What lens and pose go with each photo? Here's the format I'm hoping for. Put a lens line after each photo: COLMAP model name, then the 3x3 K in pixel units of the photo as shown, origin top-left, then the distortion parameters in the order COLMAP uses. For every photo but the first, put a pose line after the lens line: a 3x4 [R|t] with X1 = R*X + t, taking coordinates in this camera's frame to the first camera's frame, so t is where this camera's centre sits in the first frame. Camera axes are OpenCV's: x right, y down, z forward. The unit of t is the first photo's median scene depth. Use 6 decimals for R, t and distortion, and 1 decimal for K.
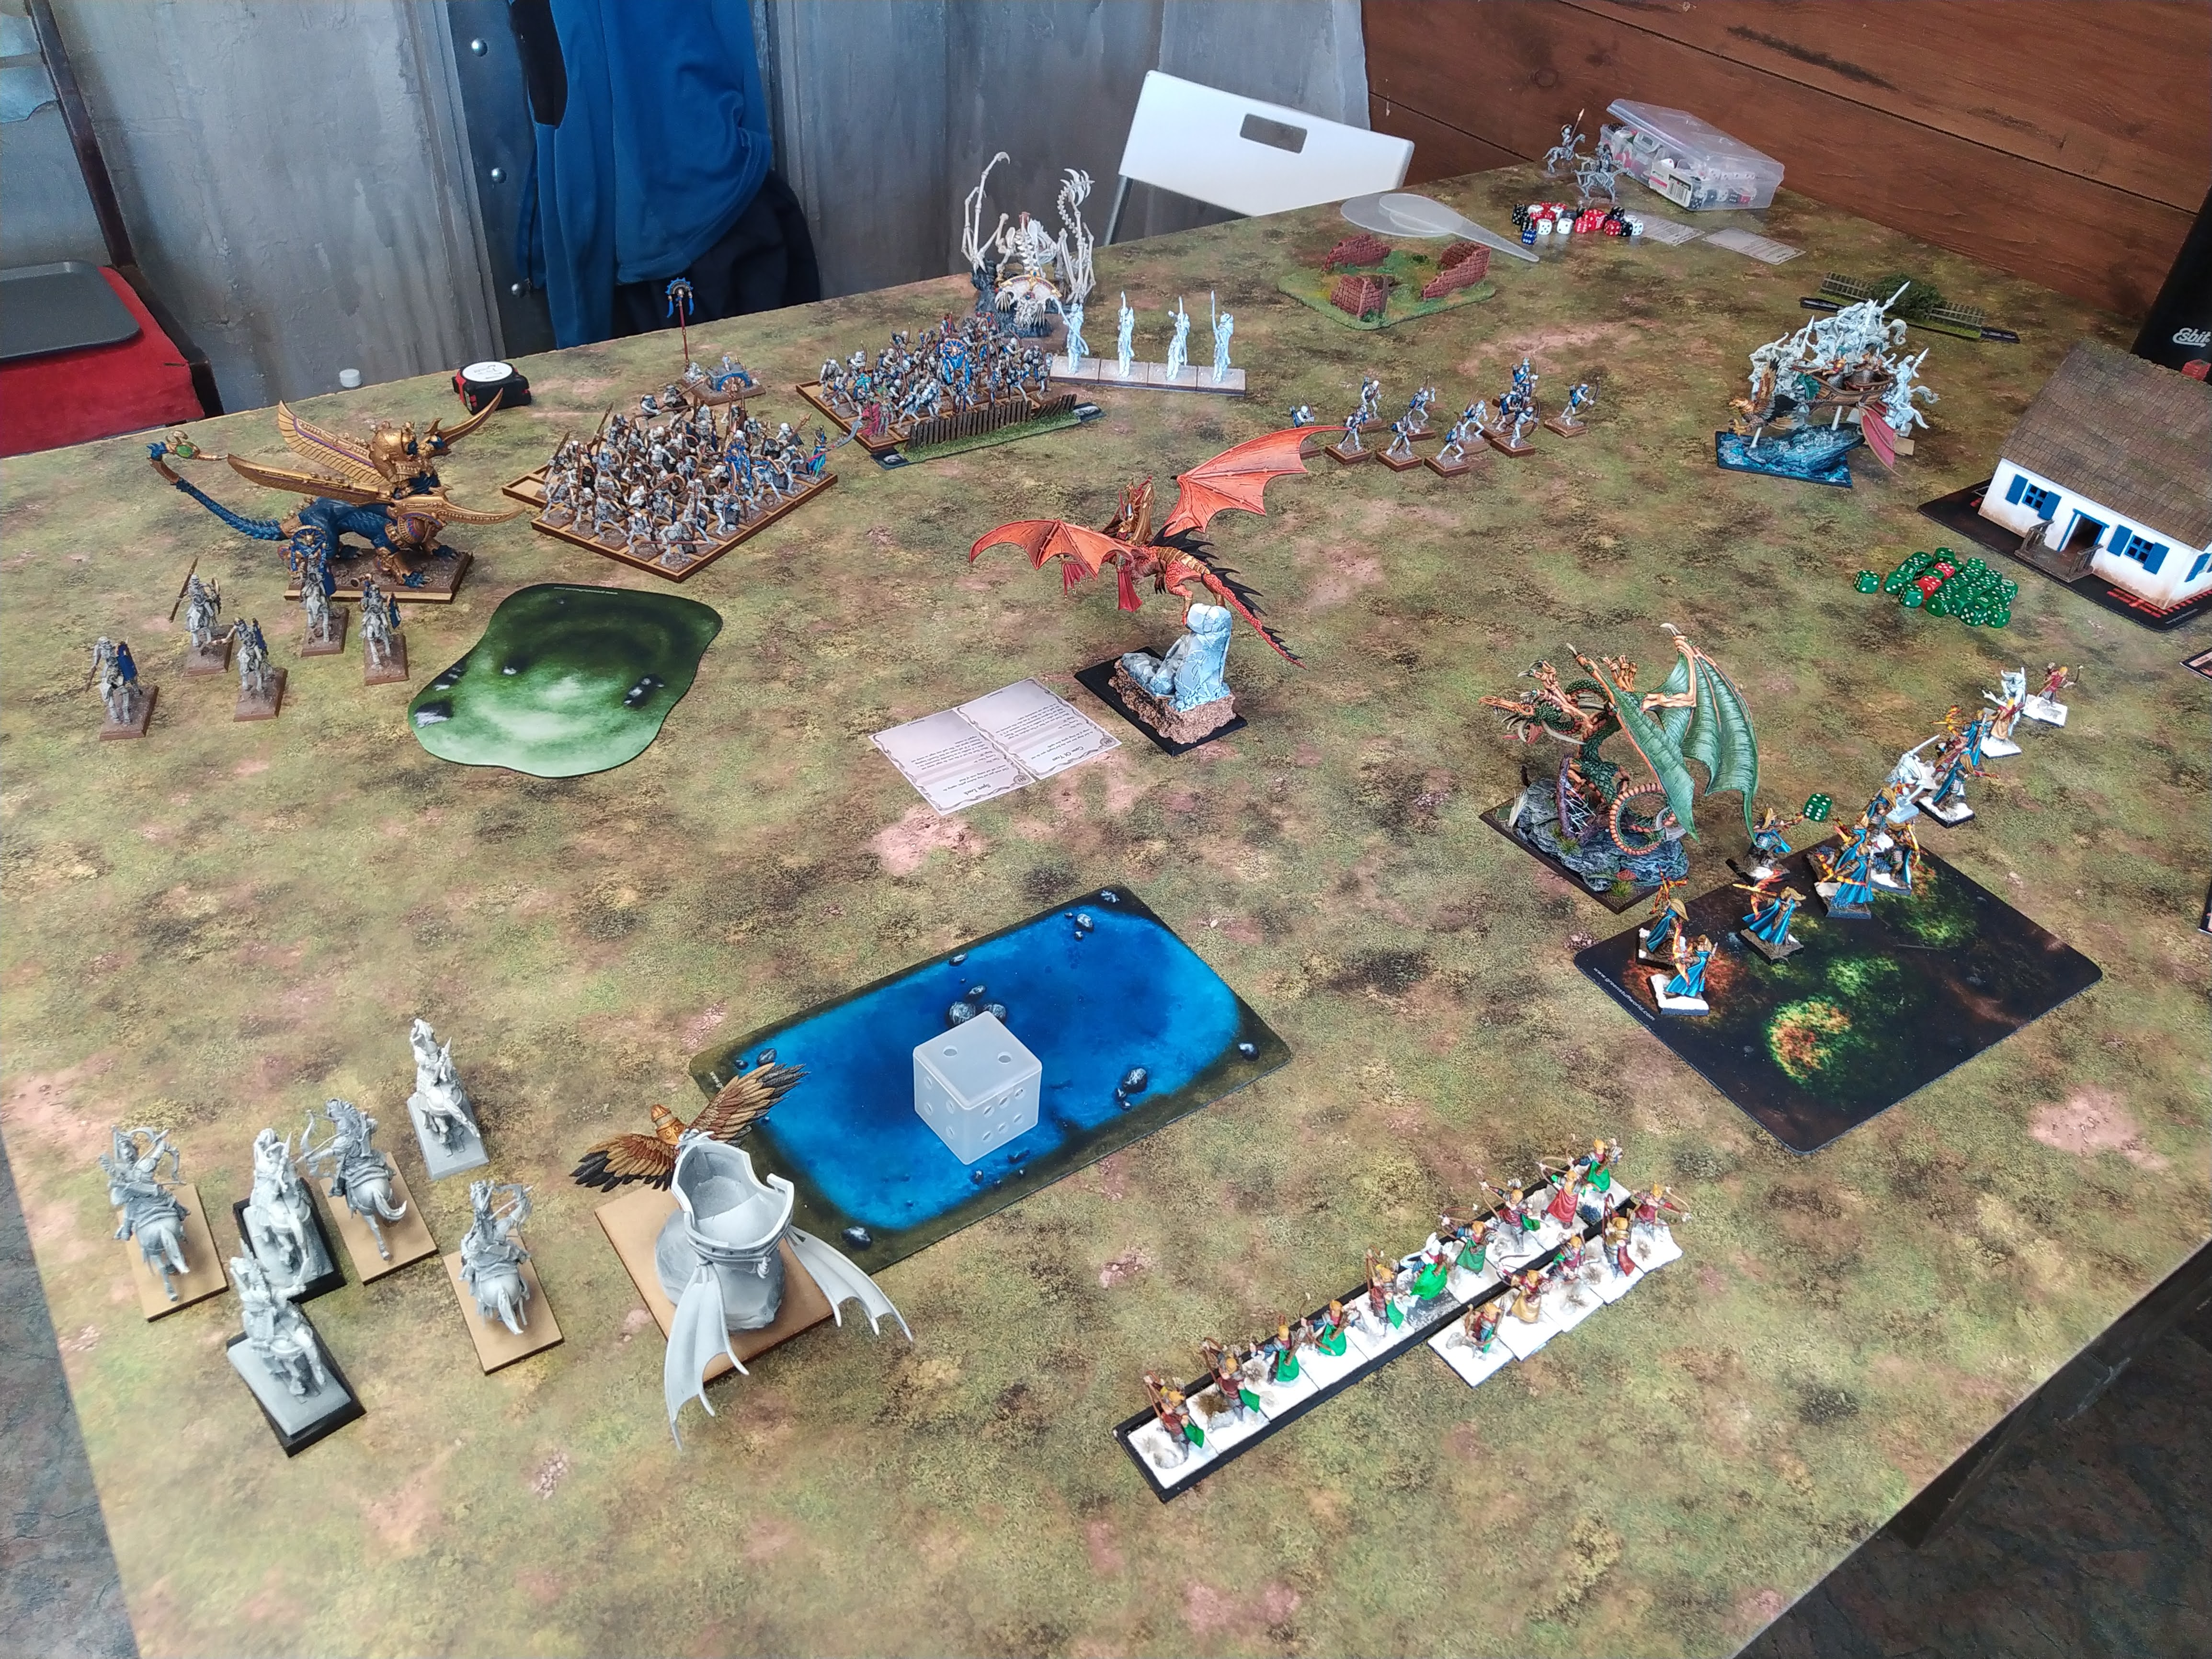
lens RADIAL K [[1665.1, 0, 1097.8], [0, 1665.1, 822.5], [0, 0, 1]] dist [0.065734, -0.111442]
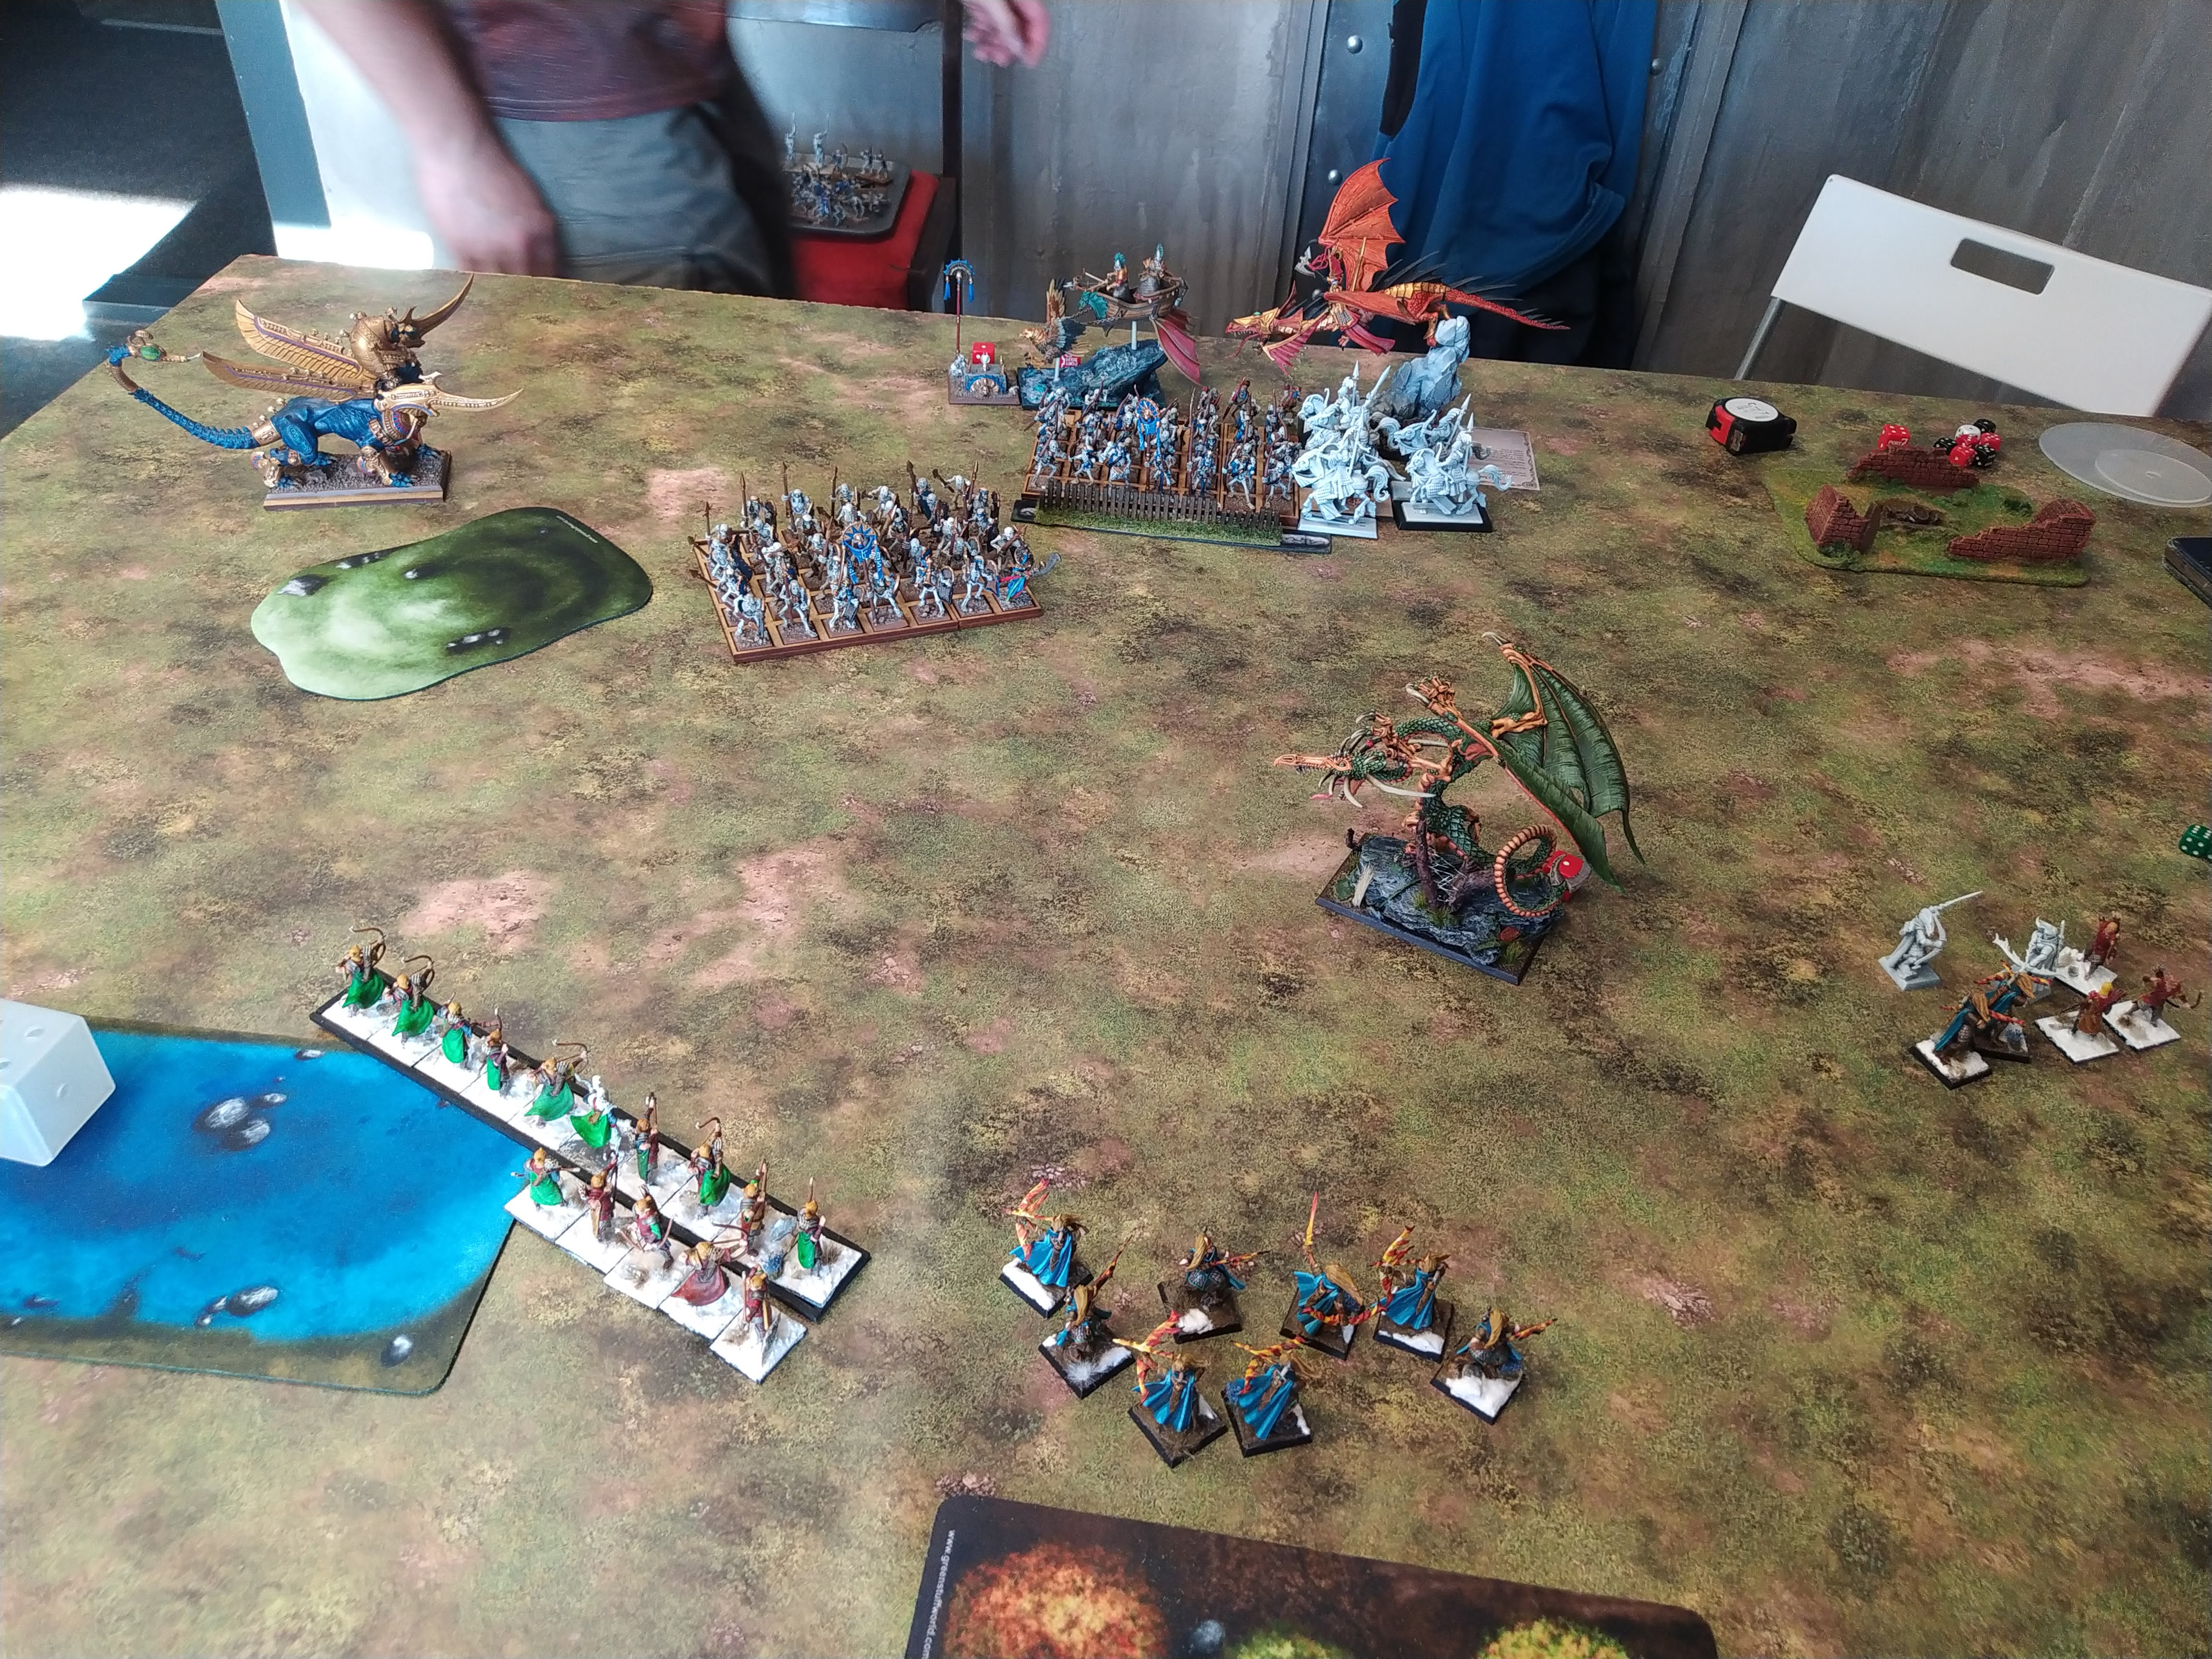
lens RADIAL K [[1665.1, 0, 1104.0], [0, 1665.1, 817.8], [0, 0, 1]] dist [0.065734, -0.111442]
pose [[0.777014, 0.389911, -0.494186, 0.487507], [-0.404075, 0.910918, 0.083378, -0.208566], [0.482673, 0.134902, 0.865349, 0.401540]]
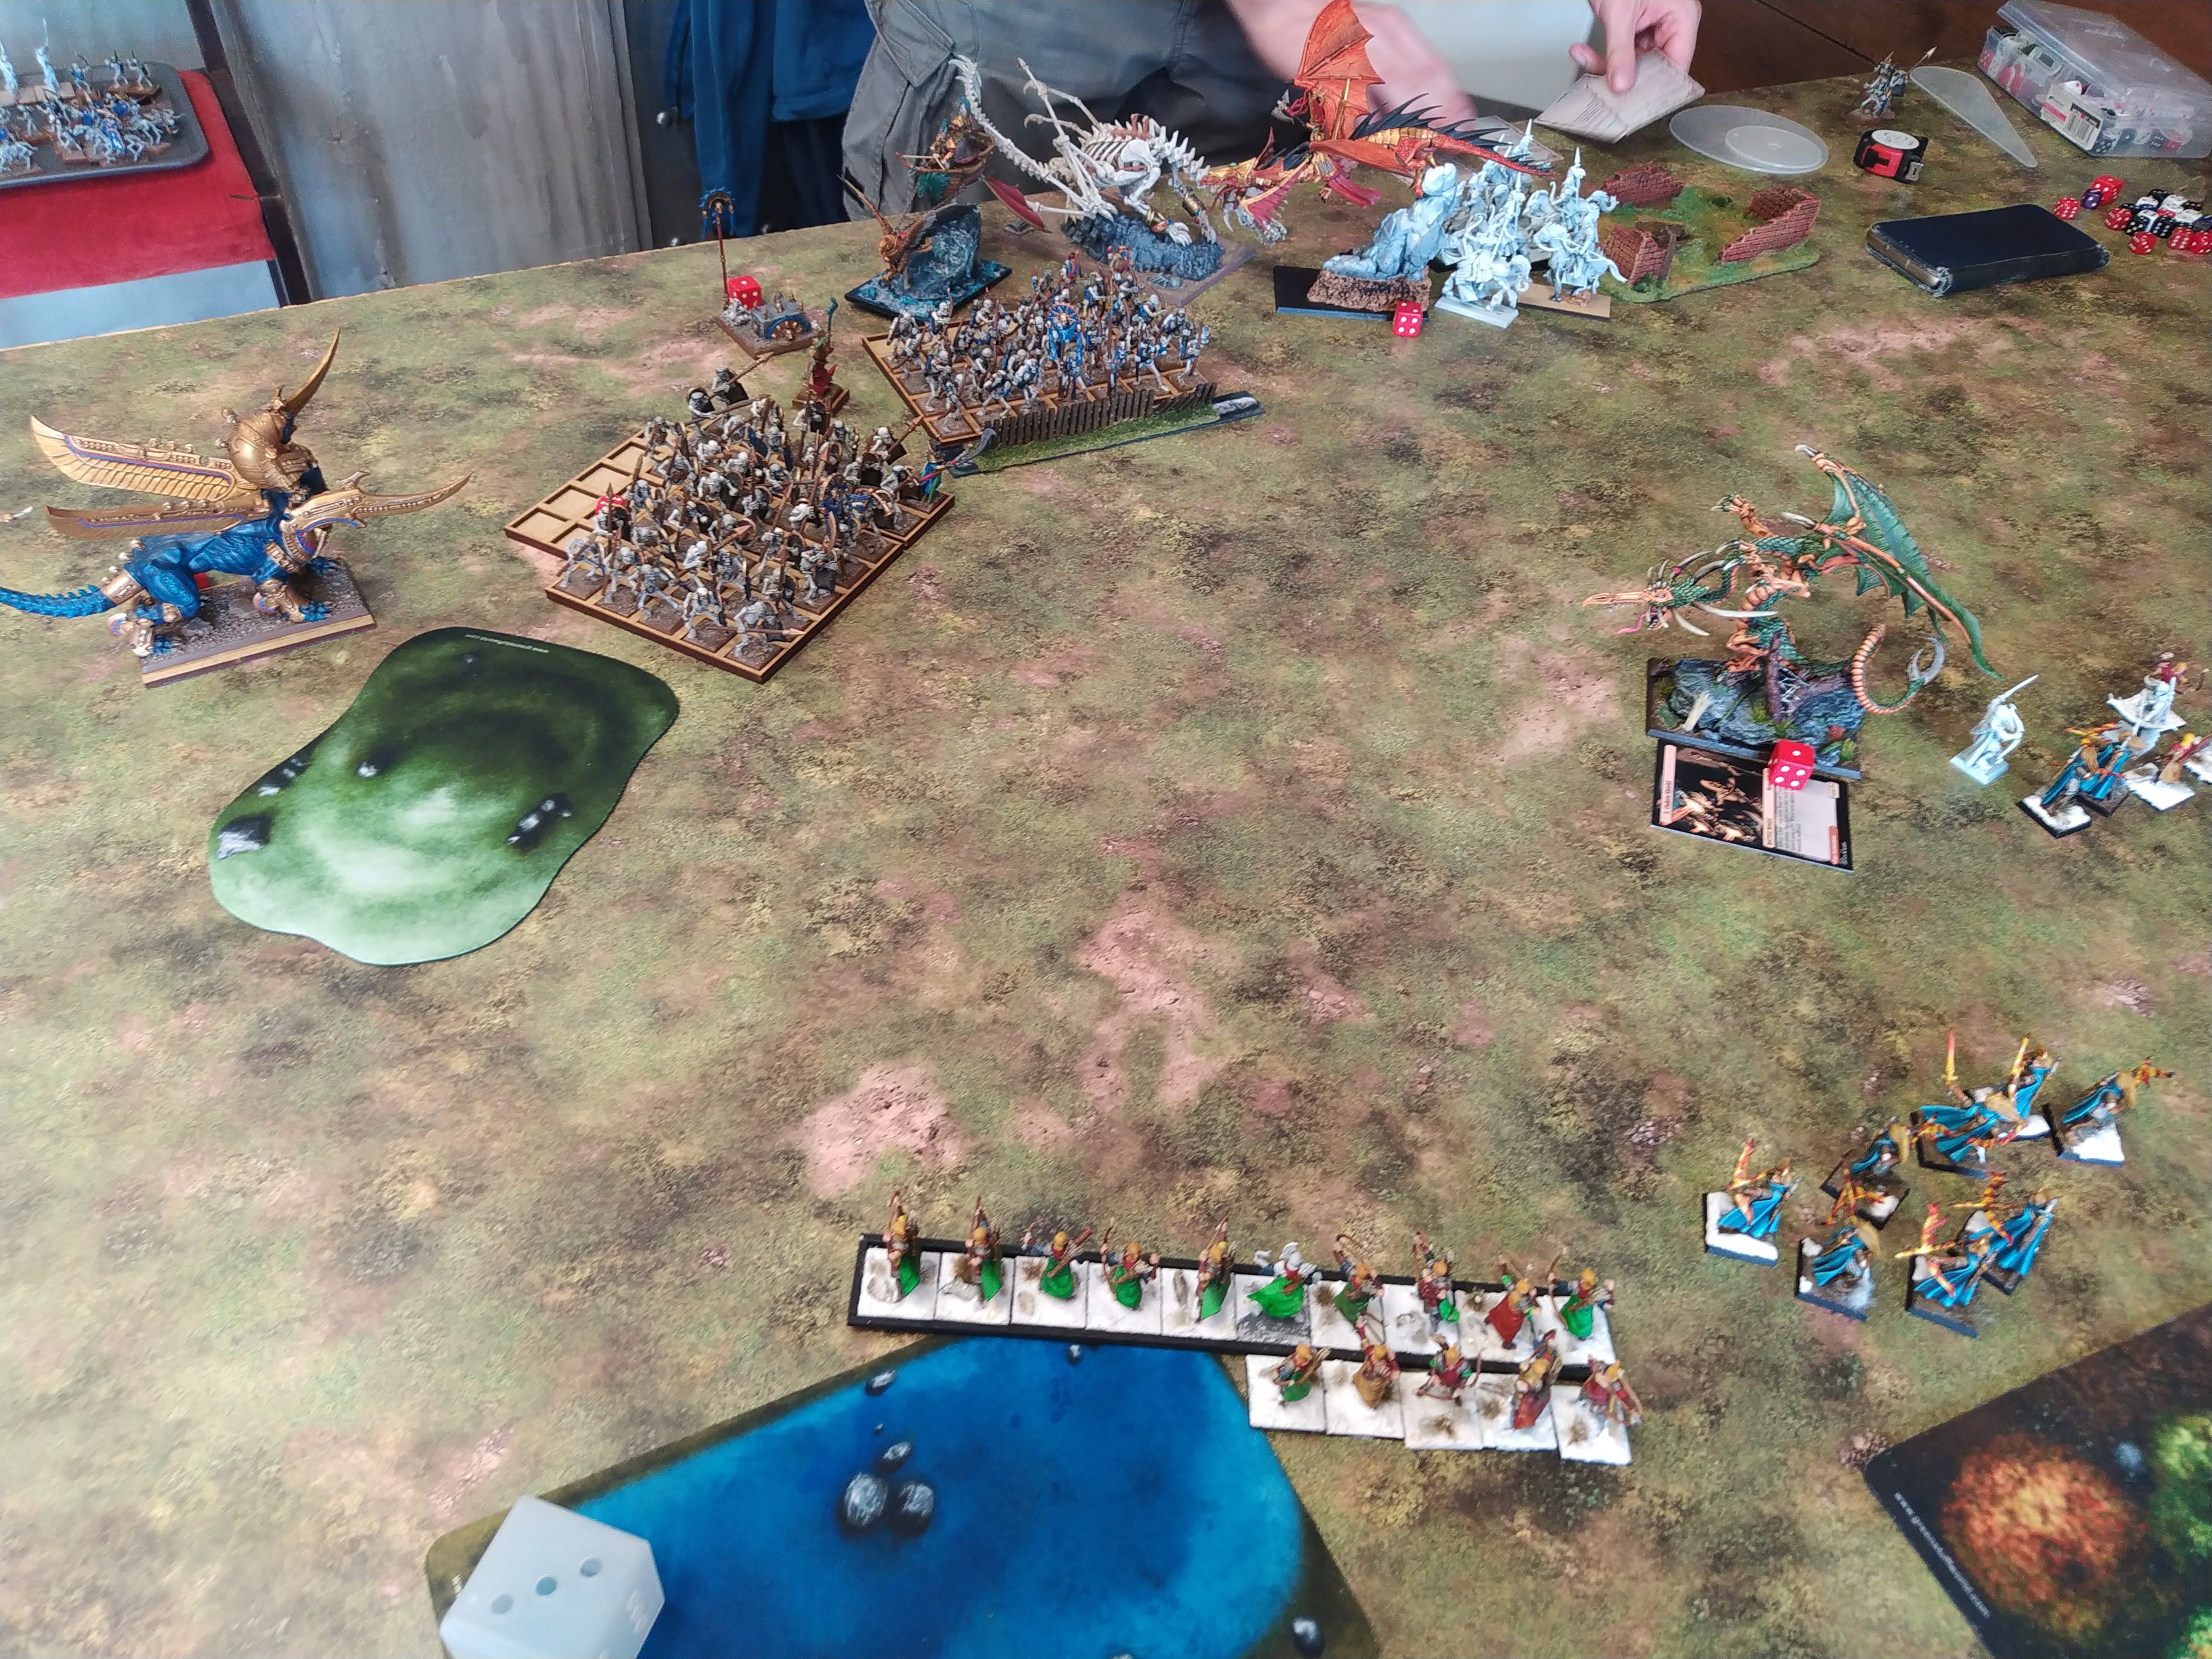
lens RADIAL K [[1665.1, 0, 1096.0], [0, 1665.1, 825.9], [0, 0, 1]] dist [0.065734, -0.111442]
pose [[0.988839, 0.110765, -0.099639, 0.034216], [-0.100718, 0.989797, 0.100783, -0.176757], [0.109786, -0.089623, 0.989907, 0.328302]]
